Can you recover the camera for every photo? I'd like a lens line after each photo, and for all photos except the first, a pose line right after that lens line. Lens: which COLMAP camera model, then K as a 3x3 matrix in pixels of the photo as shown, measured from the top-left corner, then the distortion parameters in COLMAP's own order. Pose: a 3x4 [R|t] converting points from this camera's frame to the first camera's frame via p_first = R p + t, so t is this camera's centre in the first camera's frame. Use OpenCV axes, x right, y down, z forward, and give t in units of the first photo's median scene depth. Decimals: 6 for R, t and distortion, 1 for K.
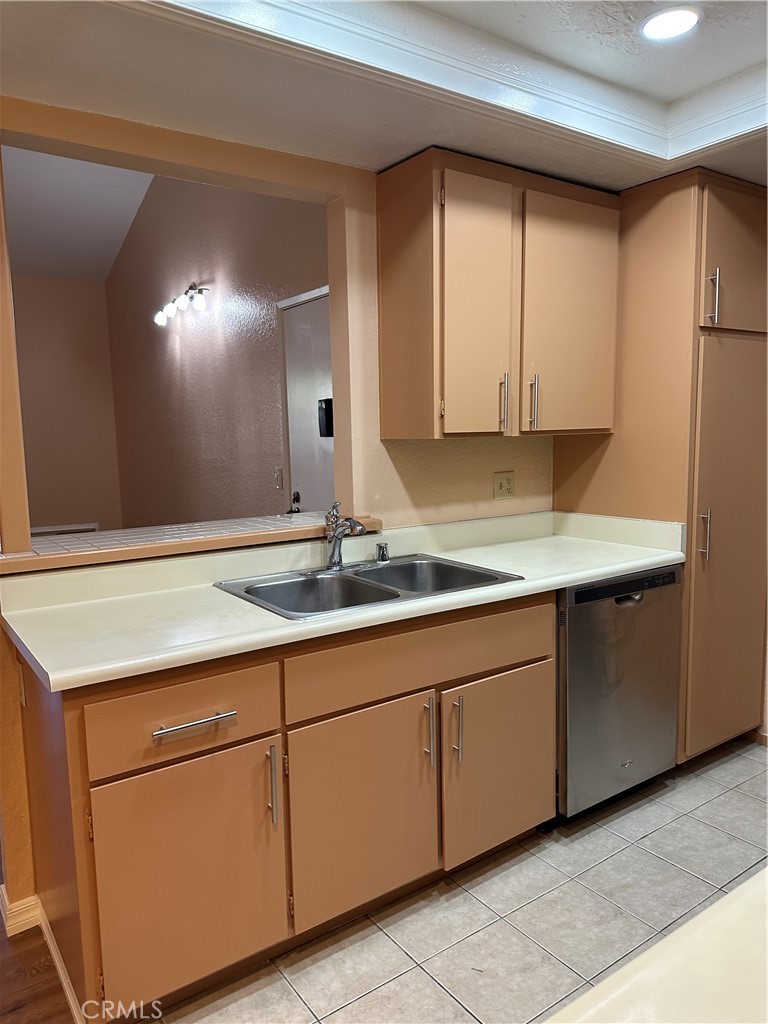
lens RADIAL K [[715.0, 0, 379.6], [0, 715.0, 517.9], [0, 0, 1]] dist [0.121550, -0.179284]
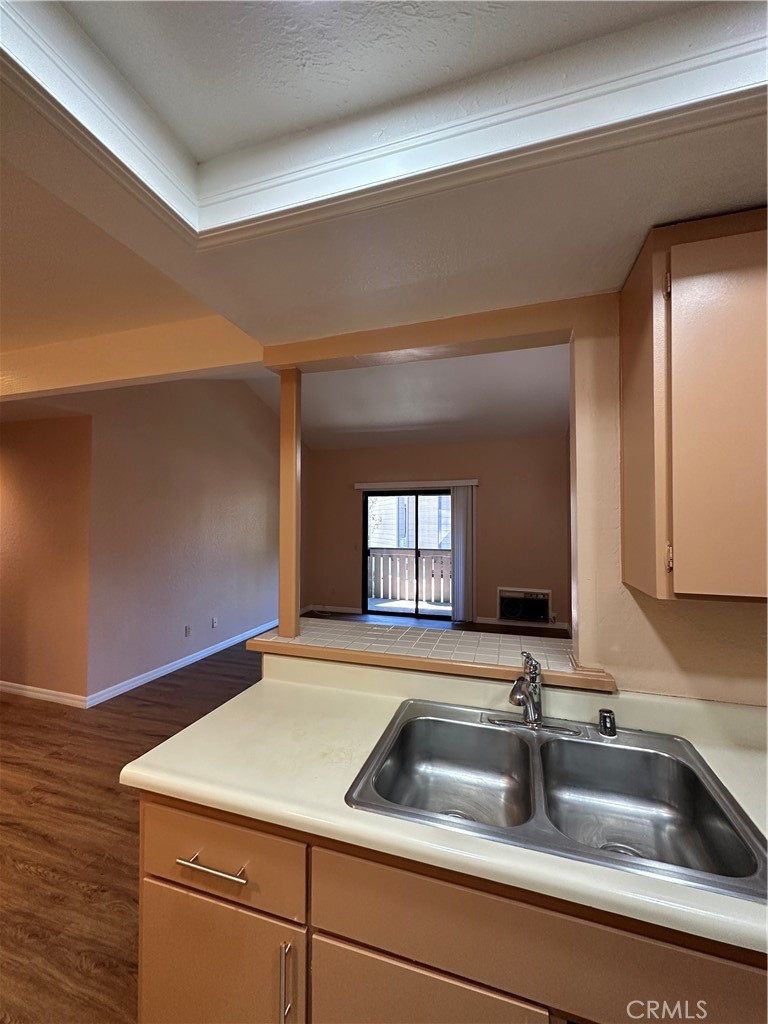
lens RADIAL K [[407.6, 0, 384.0], [0, 407.6, 512.0], [0, 0, 1]] dist [0.000086, 0.000076]
pose [[0.607955, 0.001865, -0.793969, 0.229301], [-0.110941, 0.990387, -0.082623, -0.129016], [0.786183, 0.138315, 0.602317, 0.512270]]
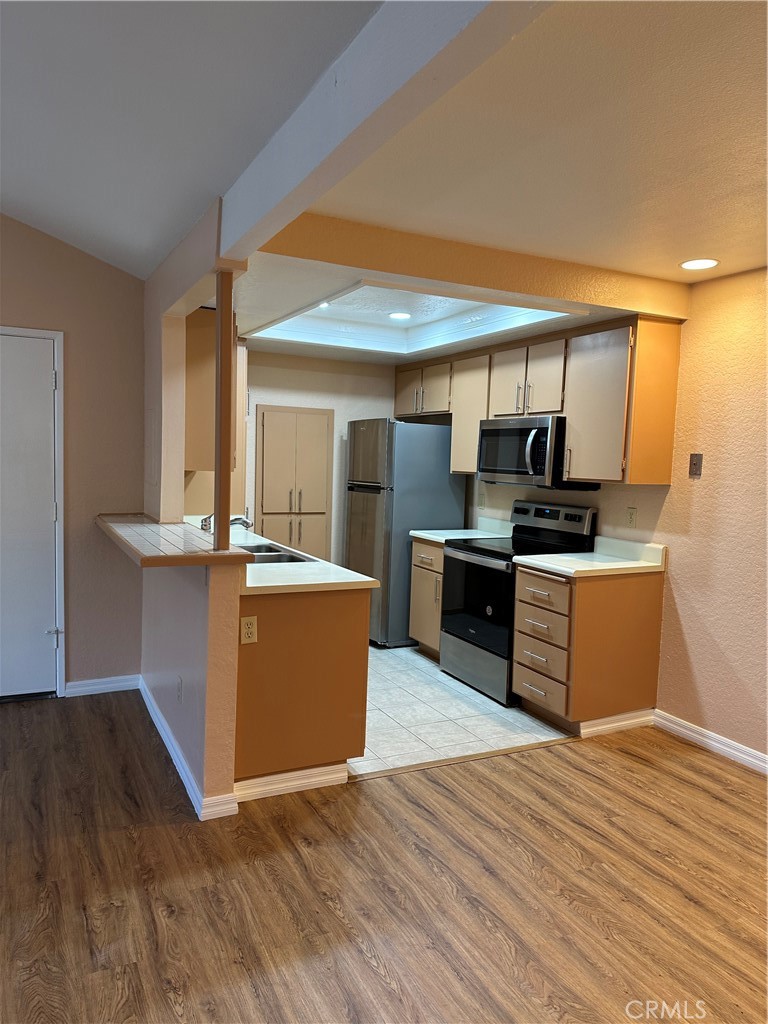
lens RADIAL K [[715.0, 0, 379.6], [0, 715.0, 517.9], [0, 0, 1]] dist [0.121550, -0.179284]
pose [[0.151006, -0.057521, 0.986858, -1.572292], [0.081752, 0.995613, 0.045522, -0.048237], [-0.985147, 0.073803, 0.155046, 0.375288]]
